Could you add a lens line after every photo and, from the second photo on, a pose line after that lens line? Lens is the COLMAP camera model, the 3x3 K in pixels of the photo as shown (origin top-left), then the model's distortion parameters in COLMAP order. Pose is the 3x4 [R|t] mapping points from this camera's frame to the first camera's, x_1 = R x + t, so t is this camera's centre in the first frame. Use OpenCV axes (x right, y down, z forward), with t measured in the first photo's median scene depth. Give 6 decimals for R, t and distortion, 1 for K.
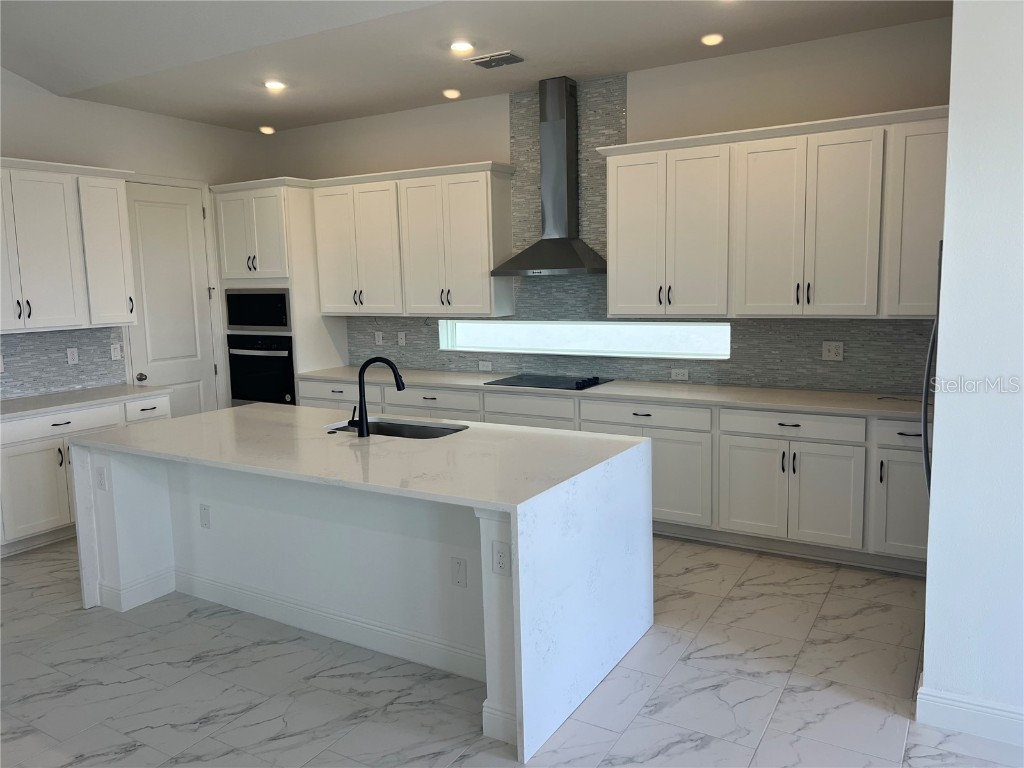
lens RADIAL K [[768.2, 0, 512.4], [0, 768.2, 378.1], [0, 0, 1]] dist [0.059093, -0.061123]
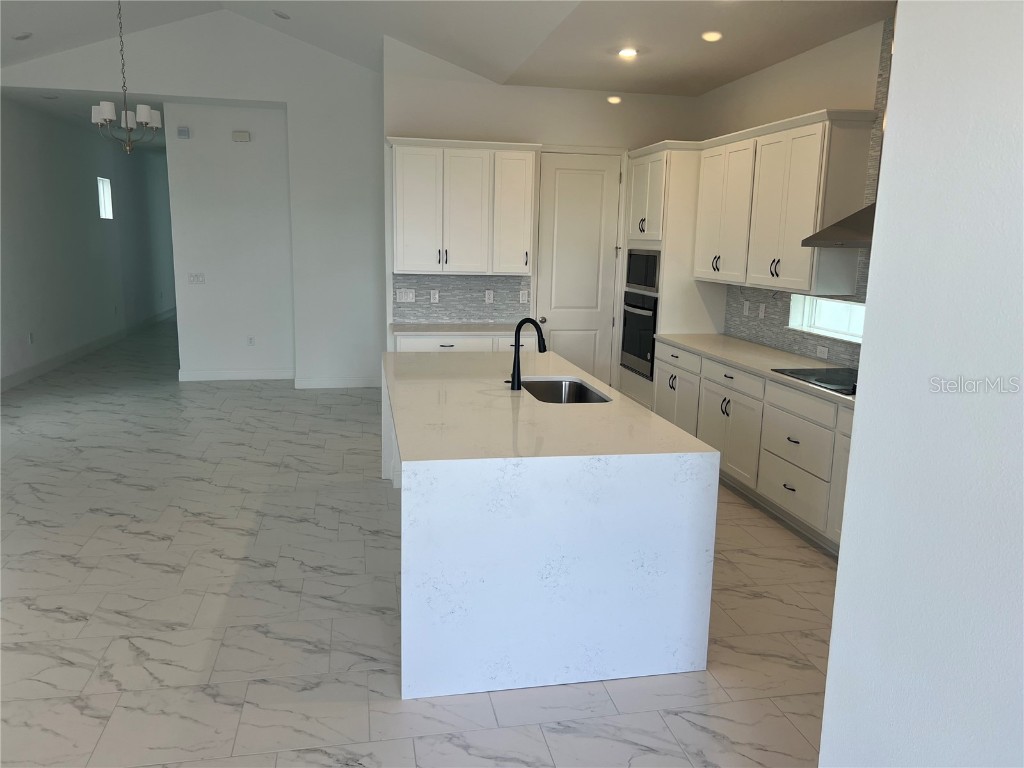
lens RADIAL K [[768.2, 0, 512.4], [0, 768.2, 378.1], [0, 0, 1]] dist [0.059093, -0.061123]
pose [[0.672717, 0.169042, -0.720331, 0.407356], [-0.132183, 0.985347, 0.107789, -0.039318], [0.727997, 0.022704, 0.685204, 0.181165]]
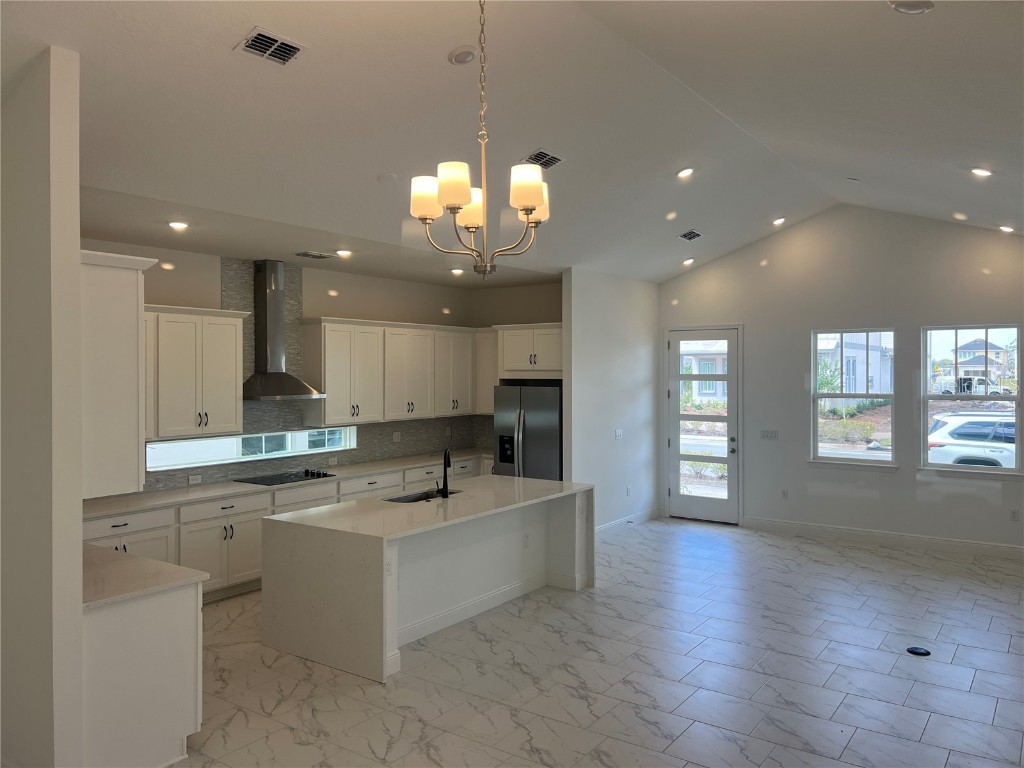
lens RADIAL K [[768.2, 0, 512.4], [0, 768.2, 378.1], [0, 0, 1]] dist [0.059093, -0.061123]
pose [[0.078540, 0.014433, 0.996806, -1.294417], [0.131274, 0.991038, -0.024693, -0.084479], [-0.988230, 0.132795, 0.075942, 0.491030]]
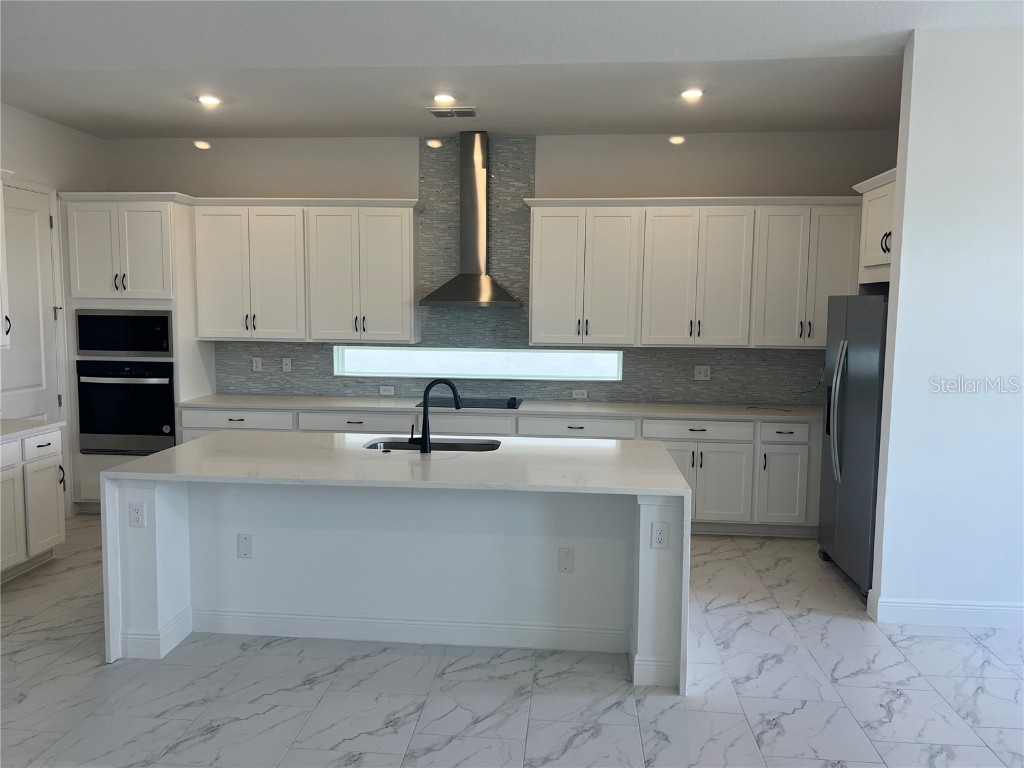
lens RADIAL K [[772.4, 0, 505.6], [0, 772.4, 380.5], [0, 0, 1]] dist [0.057568, -0.065330]
pose [[0.899113, -0.009913, 0.437605, -0.397296], [0.025601, 0.999223, -0.029964, 0.007181], [-0.436968, 0.038144, 0.898668, -0.016270]]
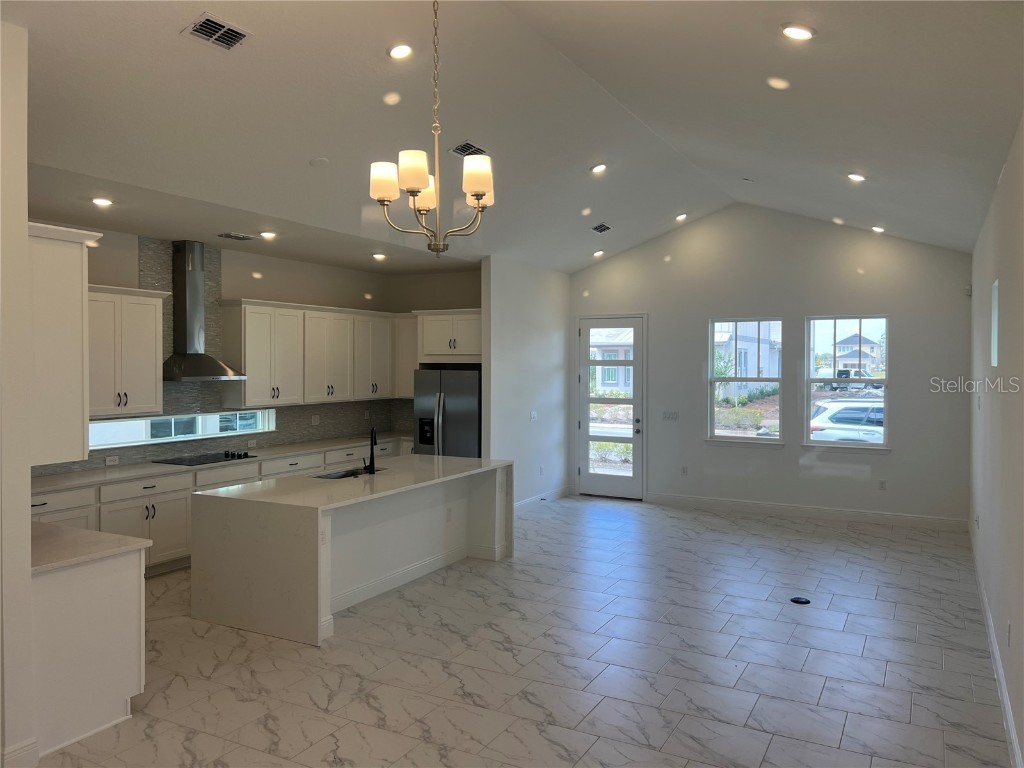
lens RADIAL K [[768.2, 0, 512.4], [0, 768.2, 378.1], [0, 0, 1]] dist [0.059093, -0.061123]
pose [[-0.044025, 0.004107, 0.999022, -1.357196], [0.129629, 0.991561, 0.001636, -0.069721], [-0.990585, 0.129574, -0.044186, 0.519558]]
